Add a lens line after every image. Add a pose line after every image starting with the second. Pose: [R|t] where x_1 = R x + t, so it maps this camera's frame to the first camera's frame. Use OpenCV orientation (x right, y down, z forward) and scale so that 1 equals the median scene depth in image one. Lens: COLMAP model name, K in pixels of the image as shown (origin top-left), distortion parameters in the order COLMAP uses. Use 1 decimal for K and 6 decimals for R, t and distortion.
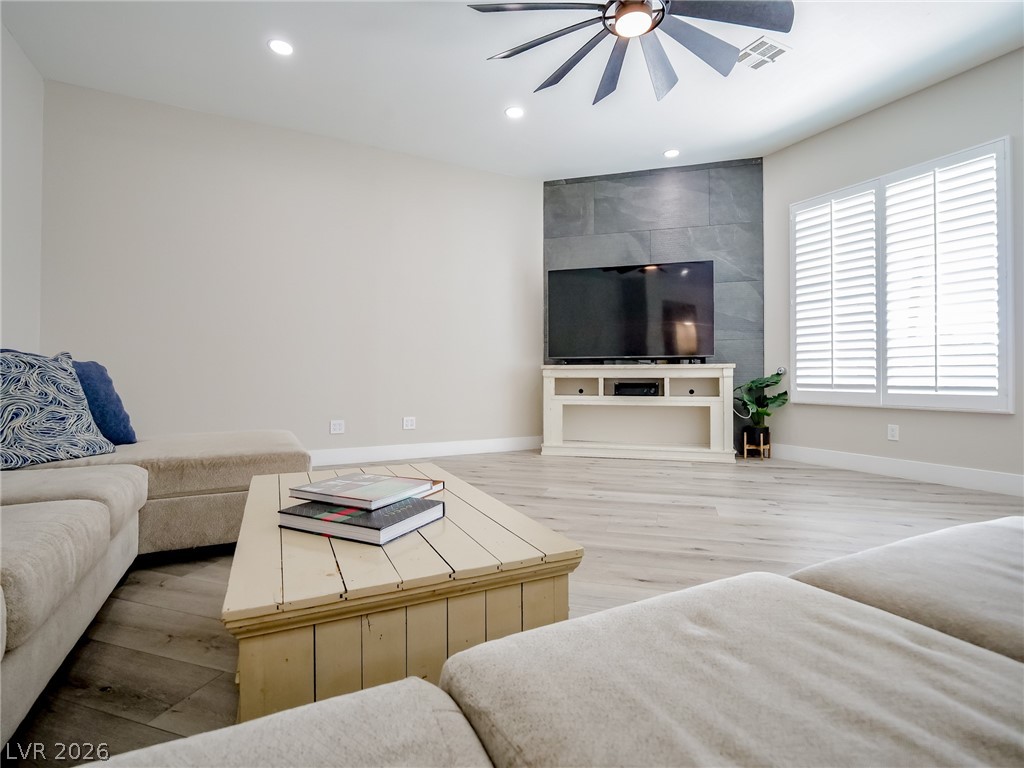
lens RADIAL K [[494.2, 0, 510.3], [0, 494.2, 376.6], [0, 0, 1]] dist [-0.016922, 0.001236]
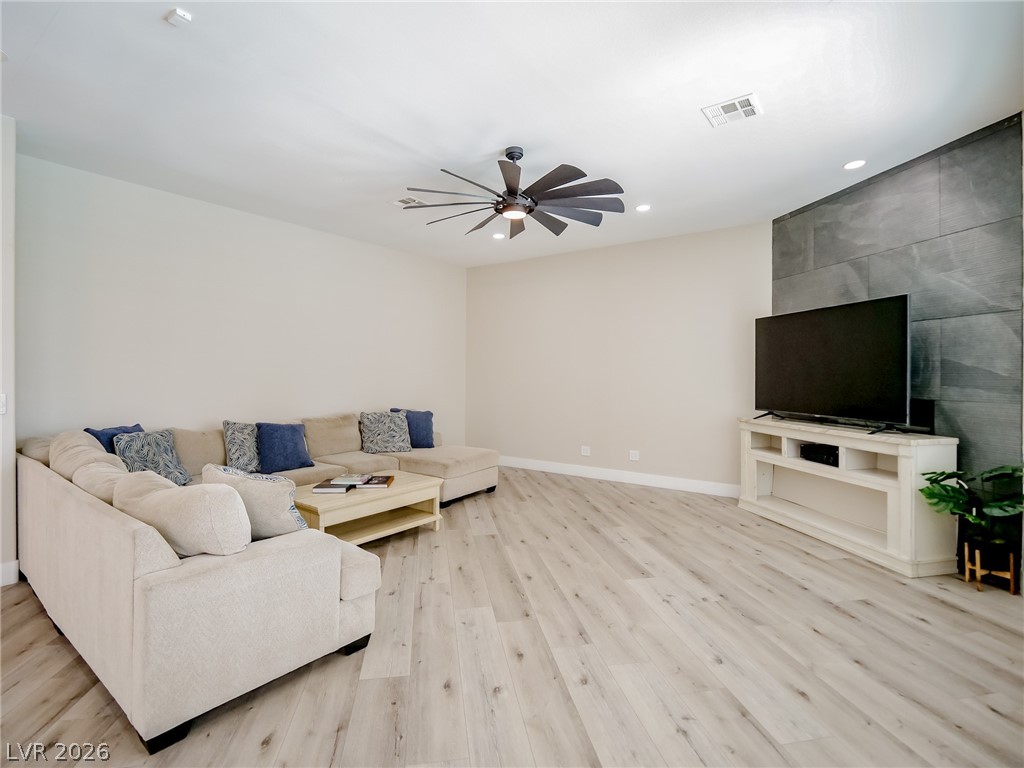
lens RADIAL K [[494.2, 0, 513.1], [0, 494.2, 381.0], [0, 0, 1]] dist [-0.016922, 0.001236]
pose [[0.458862, 0.013739, -0.888401, 0.736513], [-0.005713, 0.999905, 0.012512, -0.105979], [0.888489, -0.000666, 0.458897, 0.141284]]
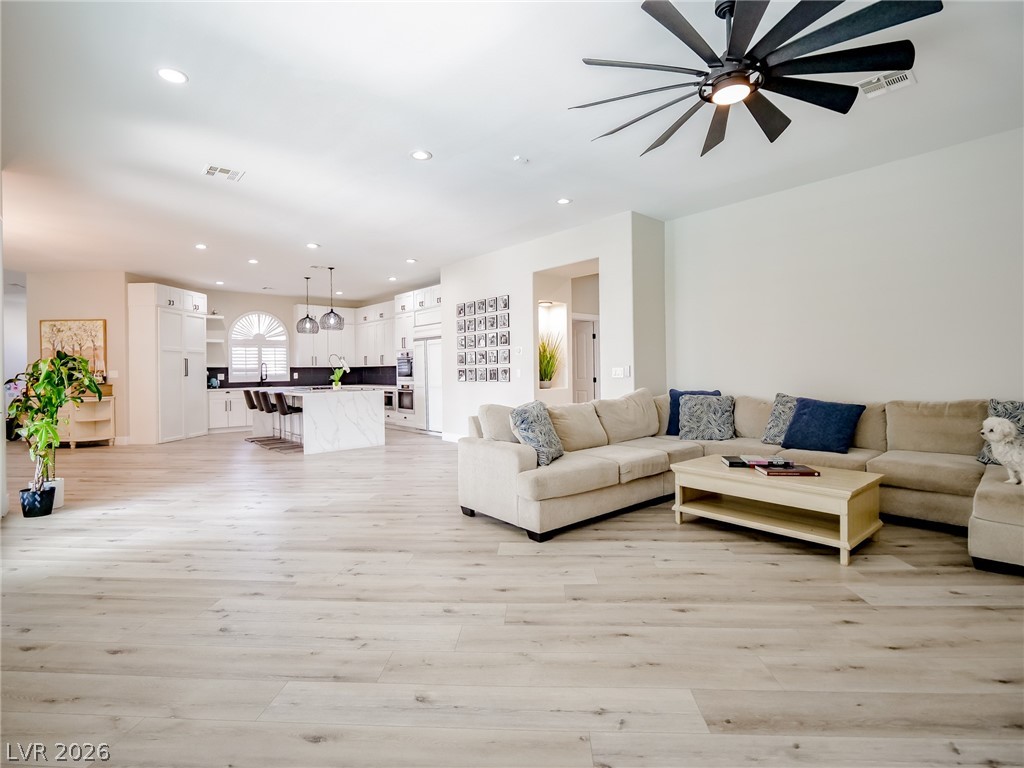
lens RADIAL K [[494.2, 0, 517.1], [0, 494.2, 378.5], [0, 0, 1]] dist [-0.016922, 0.001236]
pose [[-0.962835, 0.016491, -0.269586, 0.449773], [0.011737, 0.999746, 0.019240, -0.071967], [0.269835, 0.015361, -0.962784, 0.860924]]
